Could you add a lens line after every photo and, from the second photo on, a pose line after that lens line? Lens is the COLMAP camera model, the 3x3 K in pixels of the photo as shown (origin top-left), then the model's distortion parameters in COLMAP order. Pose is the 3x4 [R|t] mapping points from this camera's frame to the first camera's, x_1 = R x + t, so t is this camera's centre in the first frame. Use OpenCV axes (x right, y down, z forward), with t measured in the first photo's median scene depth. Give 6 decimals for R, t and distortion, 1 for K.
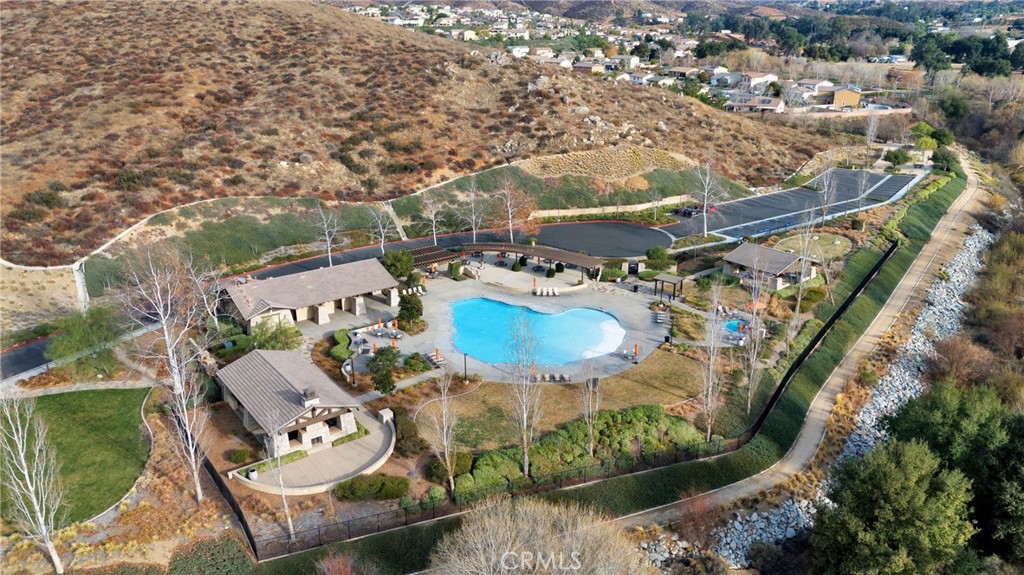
lens RADIAL K [[755.9, 0, 512.0], [0, 755.9, 287.5], [0, 0, 1]] dist [0.097102, -0.099819]
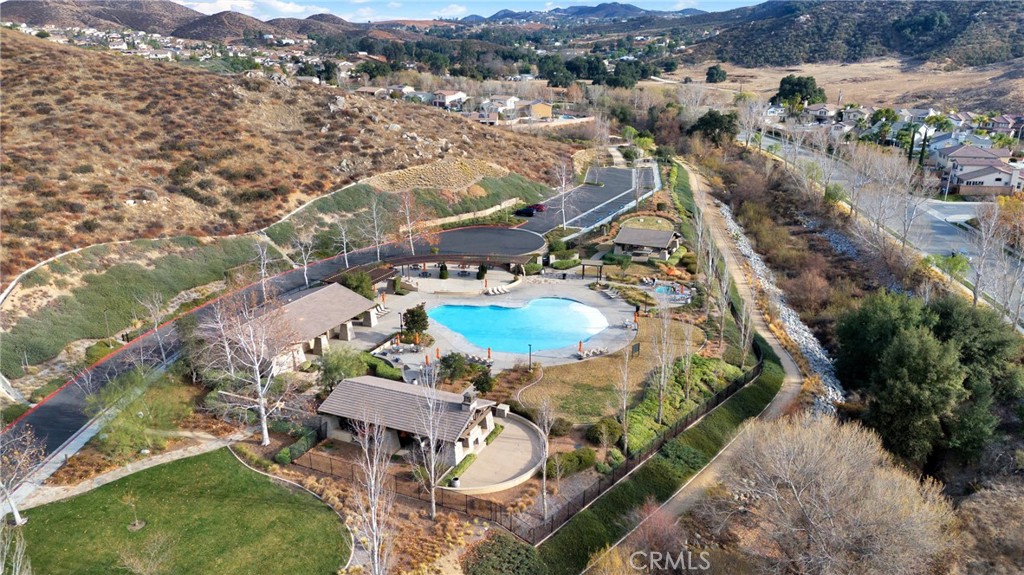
lens RADIAL K [[755.9, 0, 512.0], [0, 755.9, 287.5], [0, 0, 1]] dist [0.097102, -0.099819]
pose [[0.880544, -0.148040, 0.450252, -0.299490], [0.159510, 0.987116, 0.012610, -0.006230], [-0.446318, 0.060716, 0.892812, 0.018572]]
